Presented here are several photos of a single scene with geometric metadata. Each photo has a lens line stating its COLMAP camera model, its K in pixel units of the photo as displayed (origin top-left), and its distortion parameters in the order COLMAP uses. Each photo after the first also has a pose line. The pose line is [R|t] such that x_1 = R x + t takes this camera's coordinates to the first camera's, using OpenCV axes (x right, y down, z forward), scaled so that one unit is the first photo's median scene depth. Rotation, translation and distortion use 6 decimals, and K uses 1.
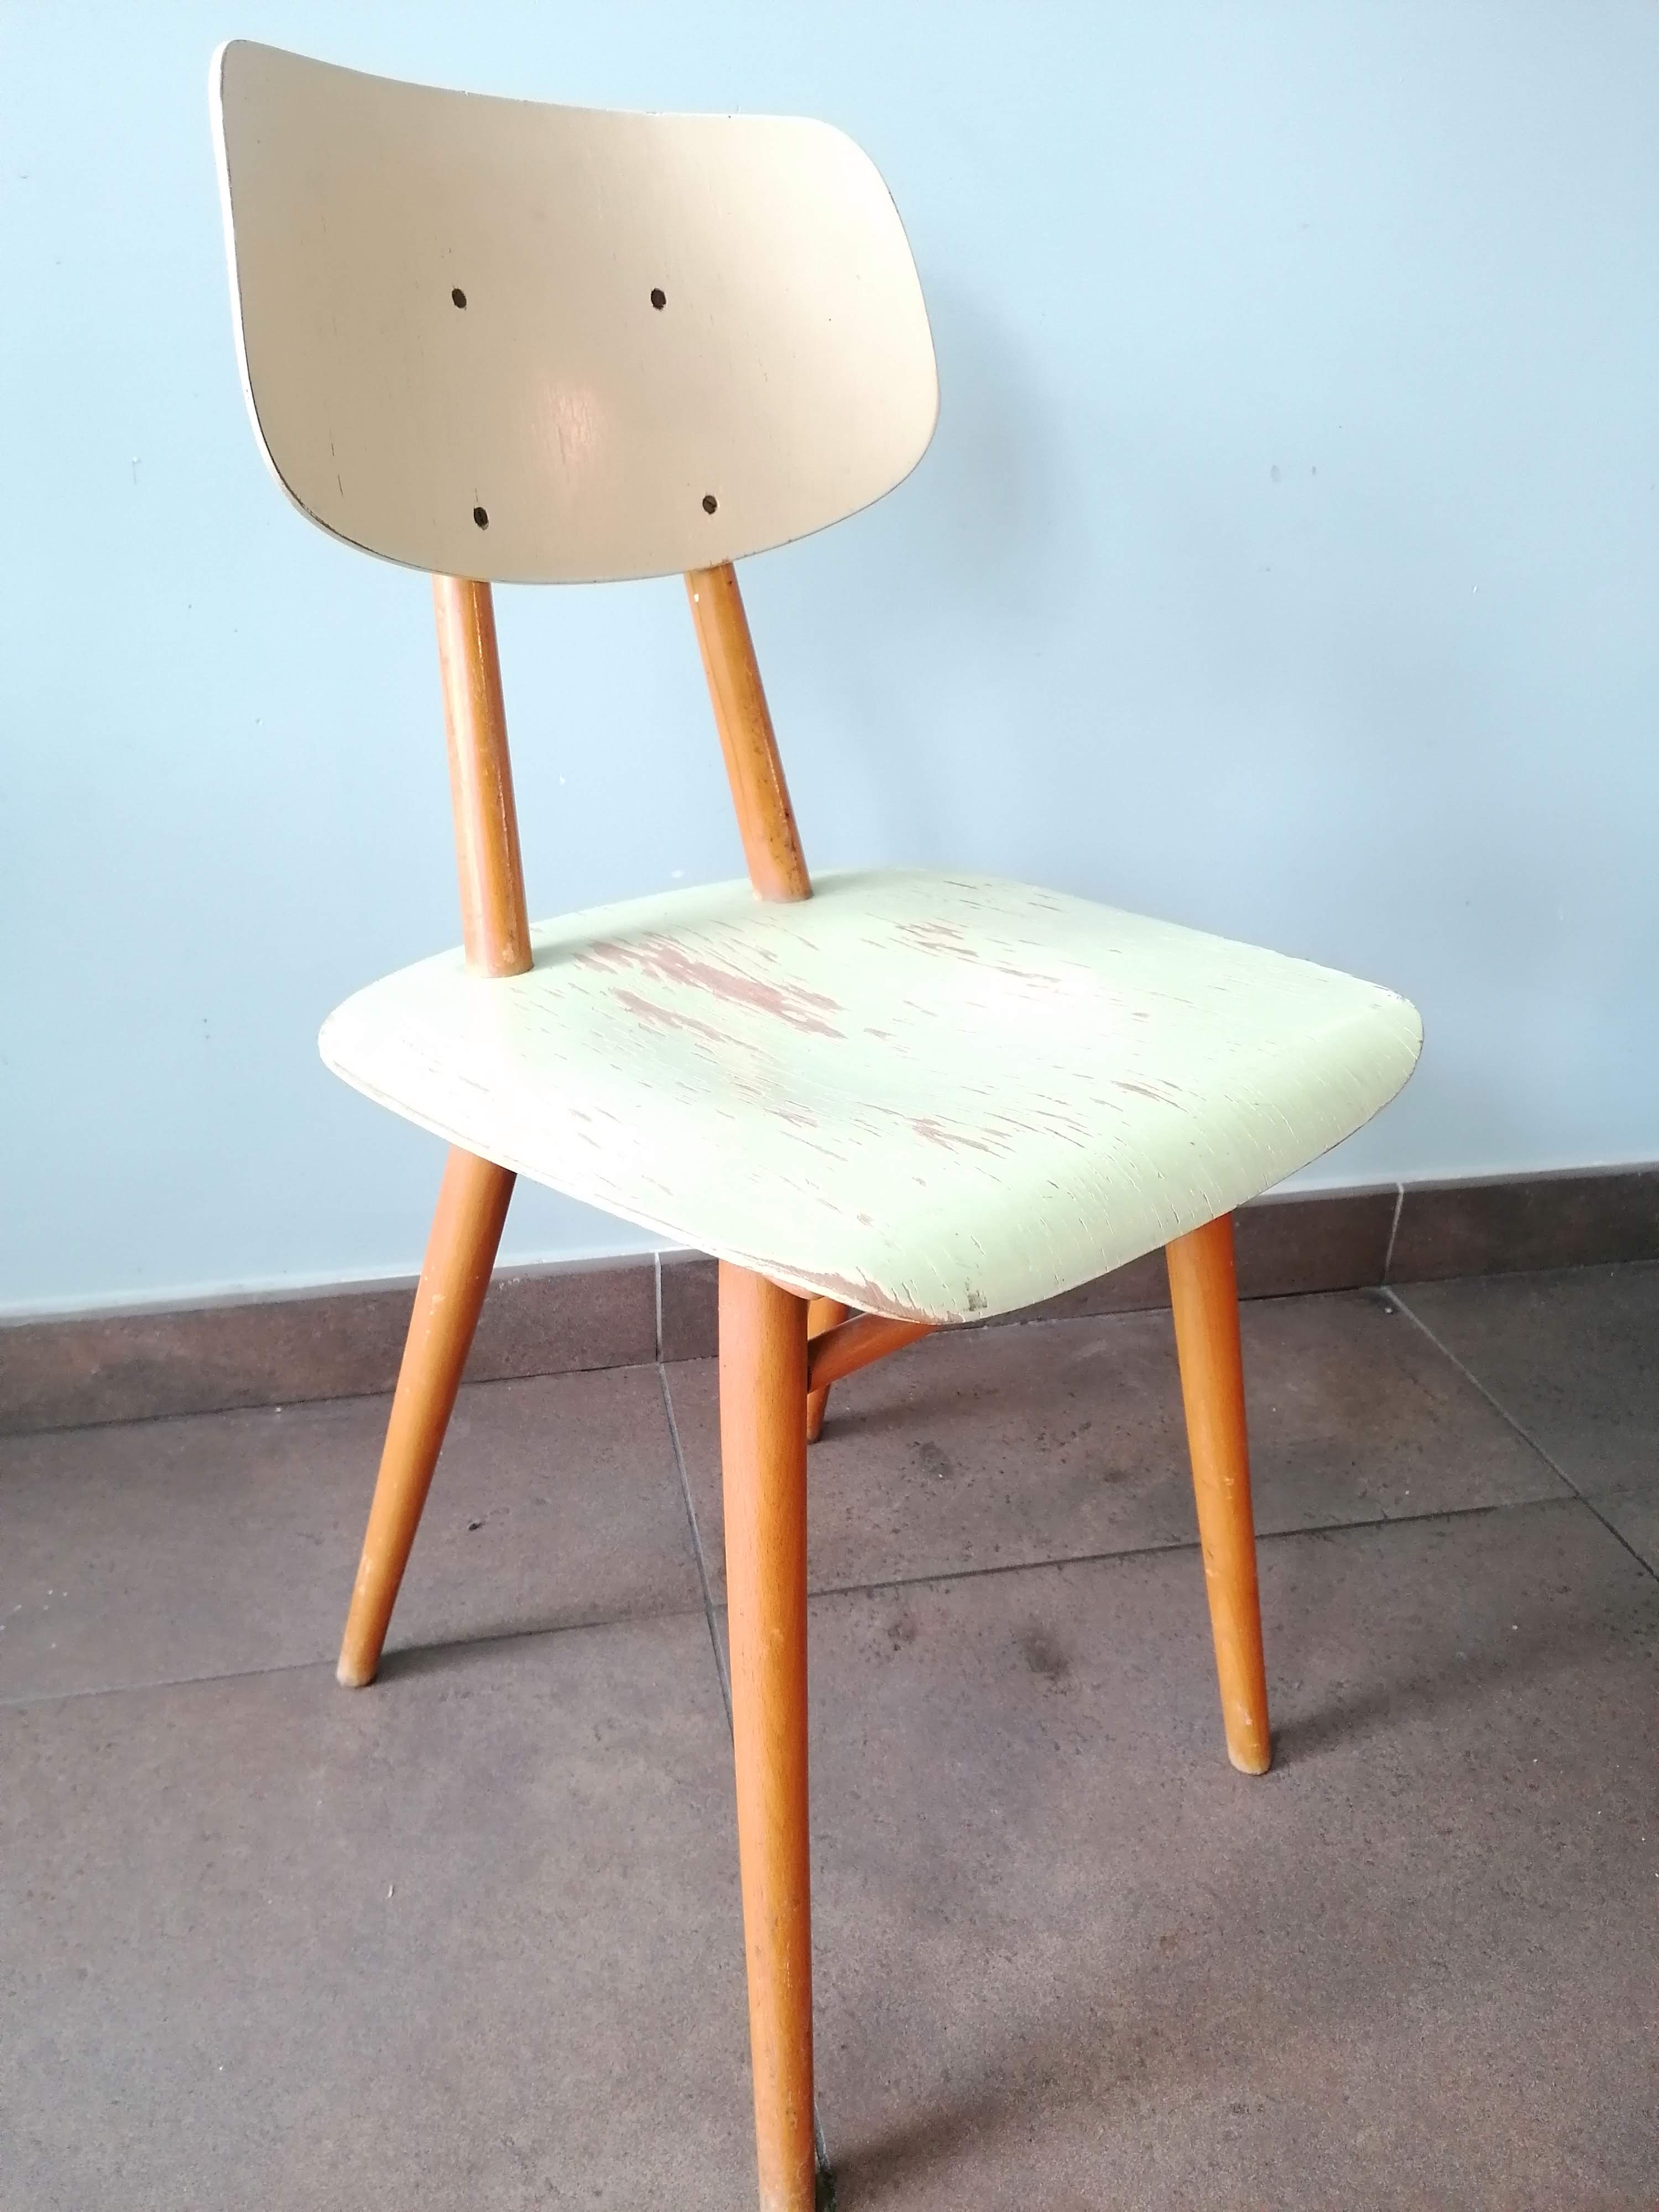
lens RADIAL K [[1679.6, 0, 829.5], [0, 1679.6, 1106.0], [0, 0, 1]] dist [0.099876, -0.129746]
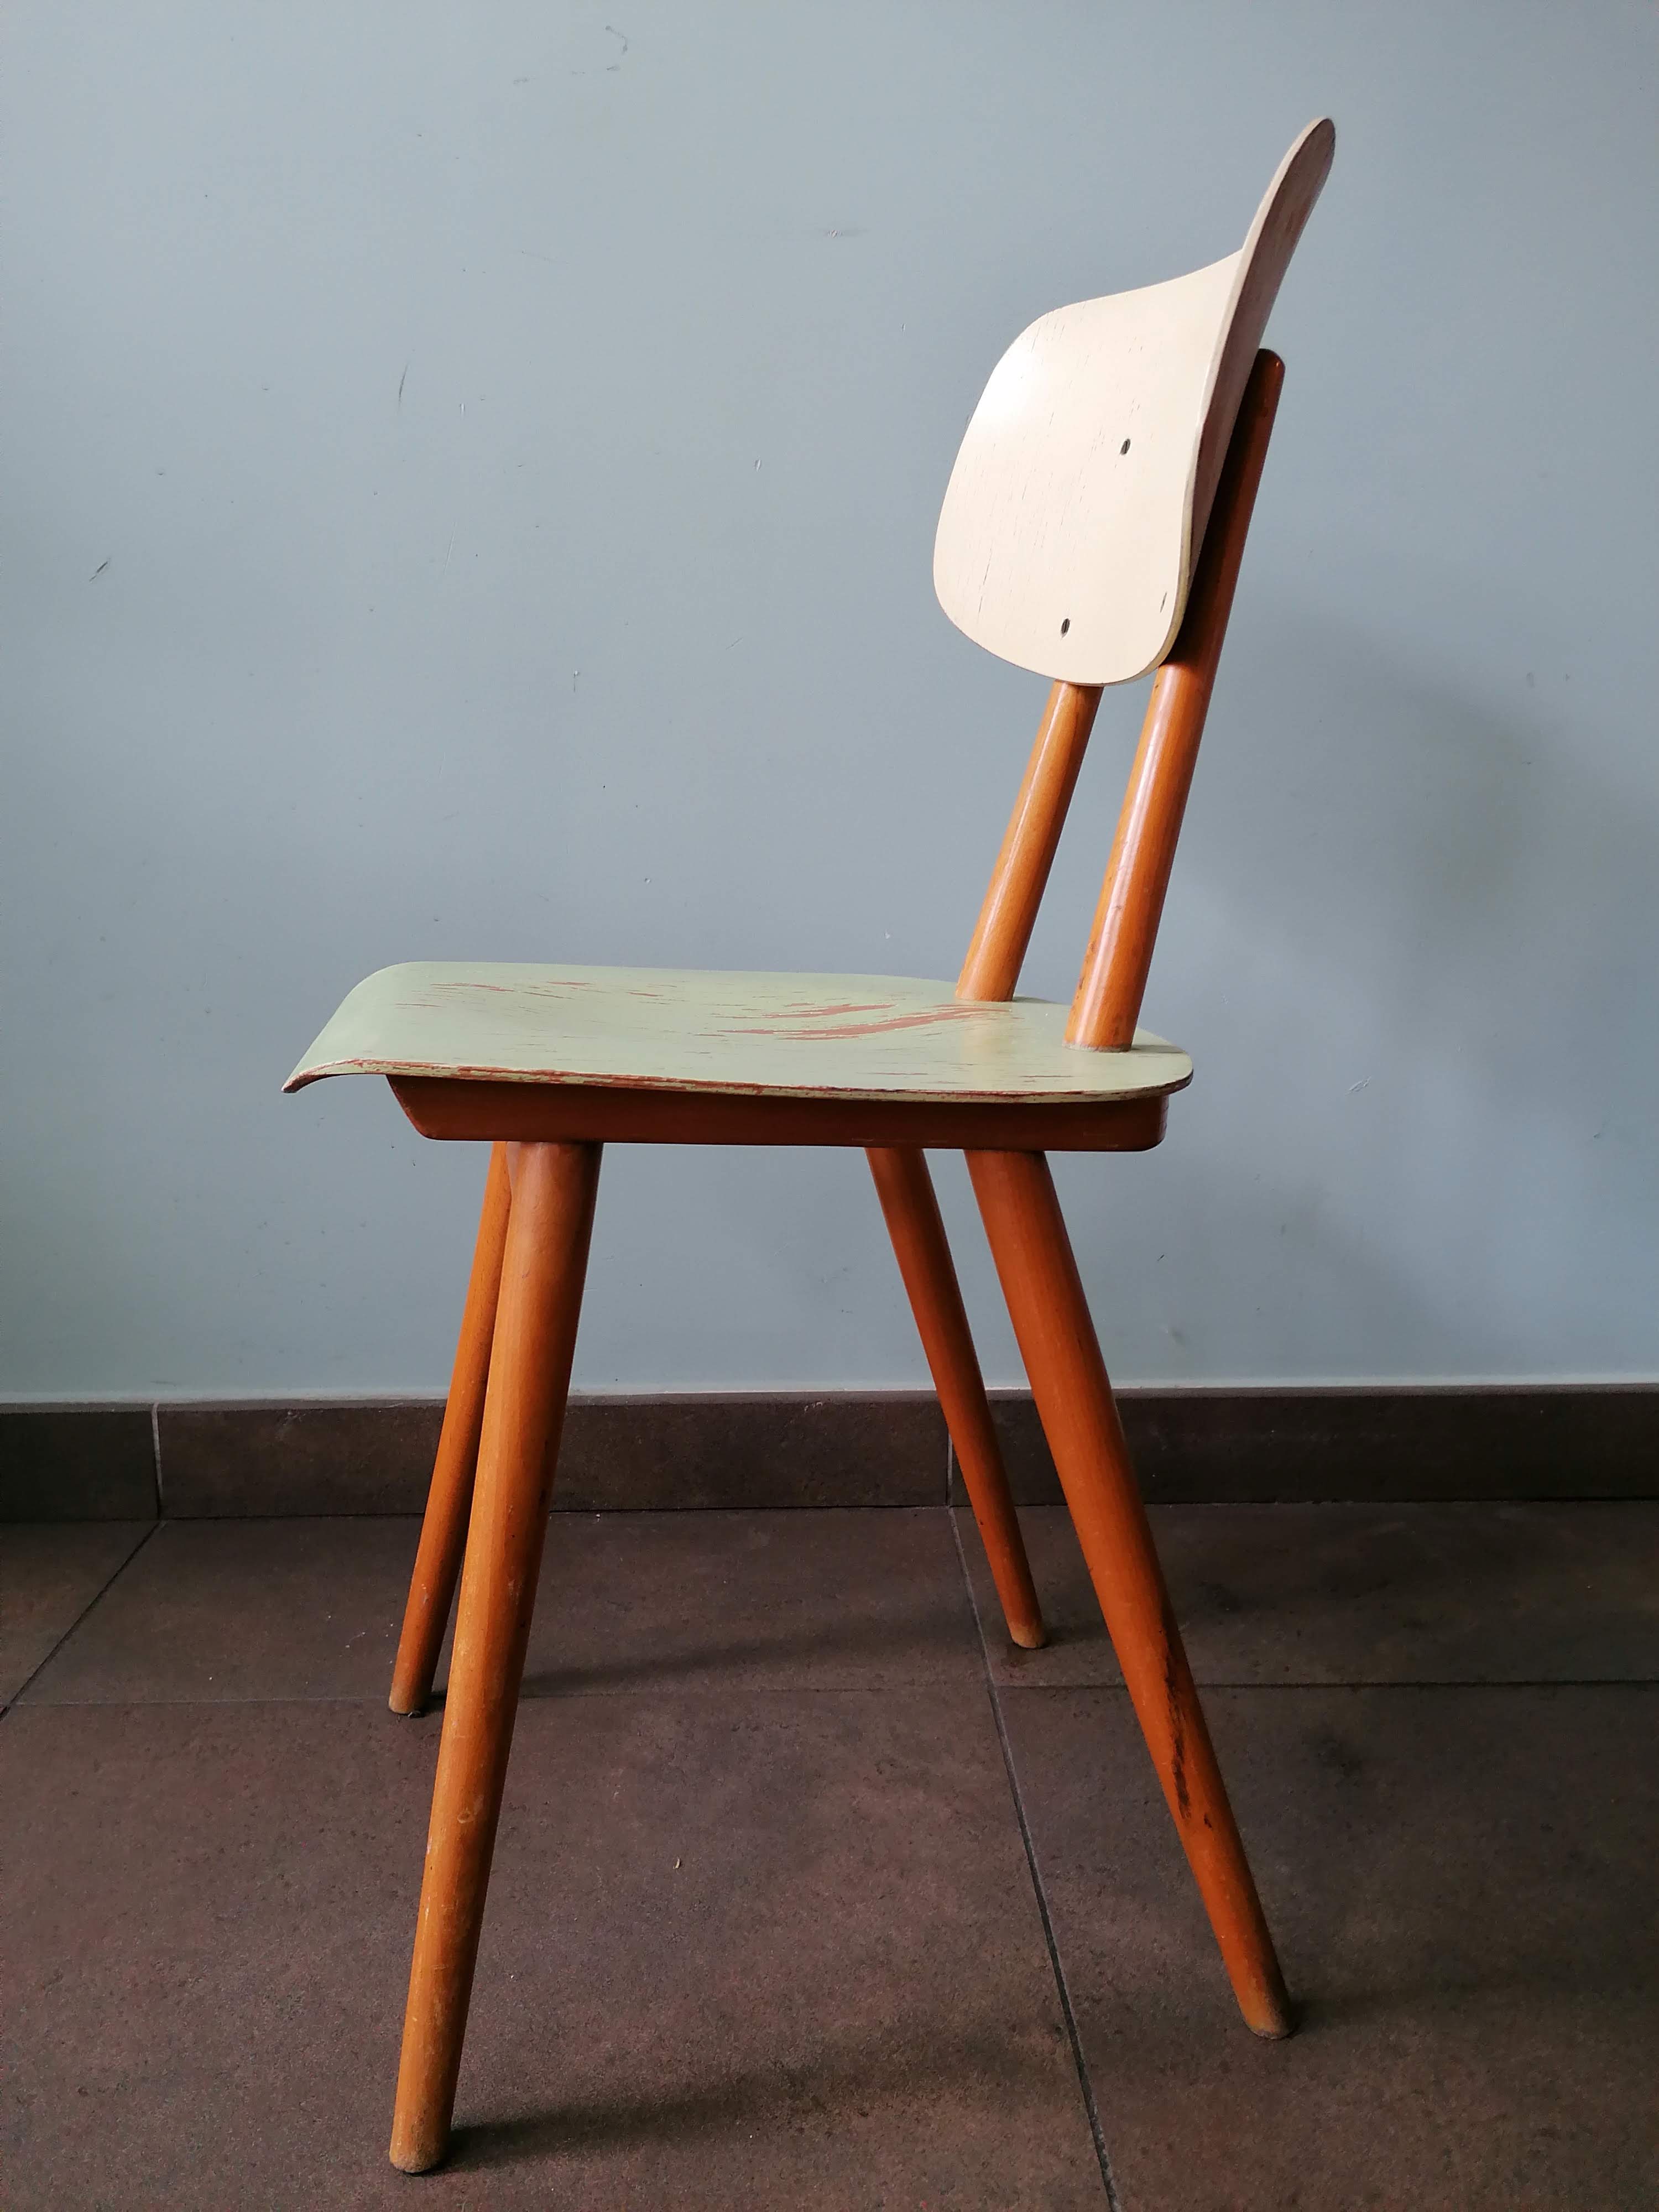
lens RADIAL K [[1671.7, 0, 829.5], [0, 1671.7, 1106.0], [0, 0, 1]] dist [0.106676, -0.139209]
pose [[0.983760, 0.011266, -0.179136, 0.012290], [-0.059599, 0.961906, -0.266806, 0.262585], [0.169306, 0.273149, 0.946956, -0.079428]]
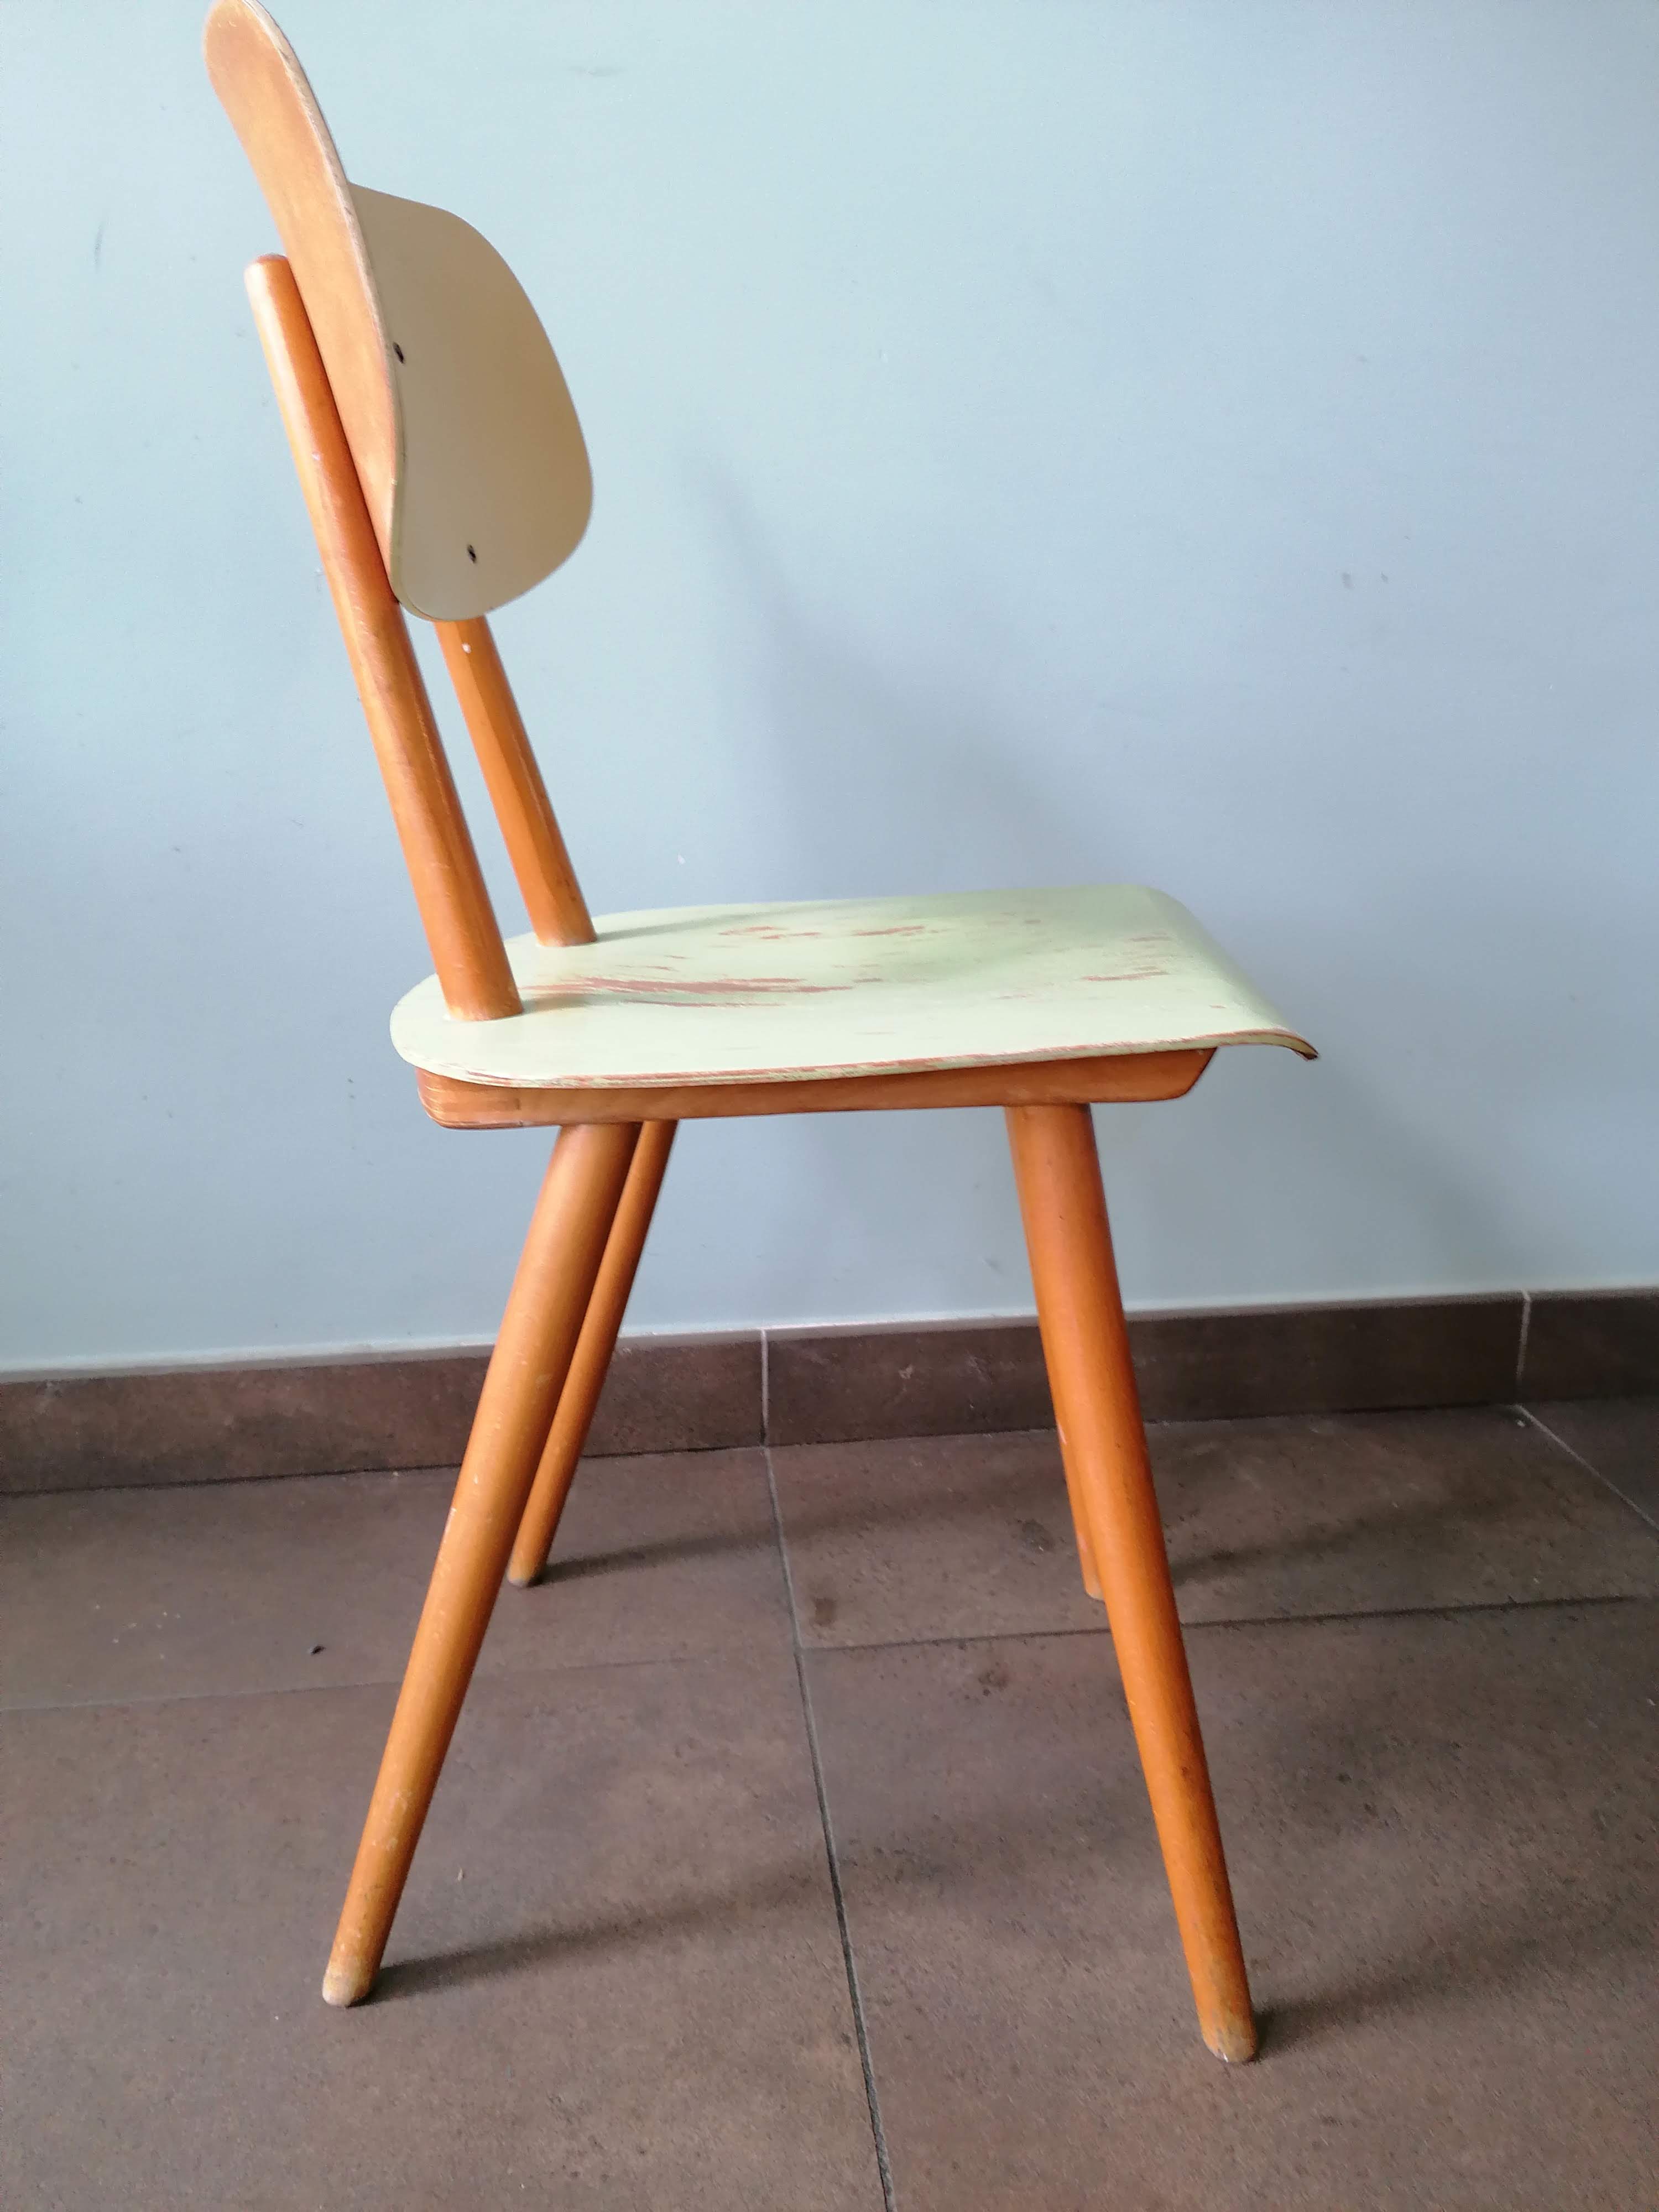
lens RADIAL K [[1679.6, 0, 829.5], [0, 1679.6, 1106.0], [0, 0, 1]] dist [0.099876, -0.129746]
pose [[0.995112, 0.001048, -0.098750, 0.049251], [-0.018948, 0.983393, -0.180498, 0.178969], [0.096921, 0.181487, 0.978606, -0.027572]]
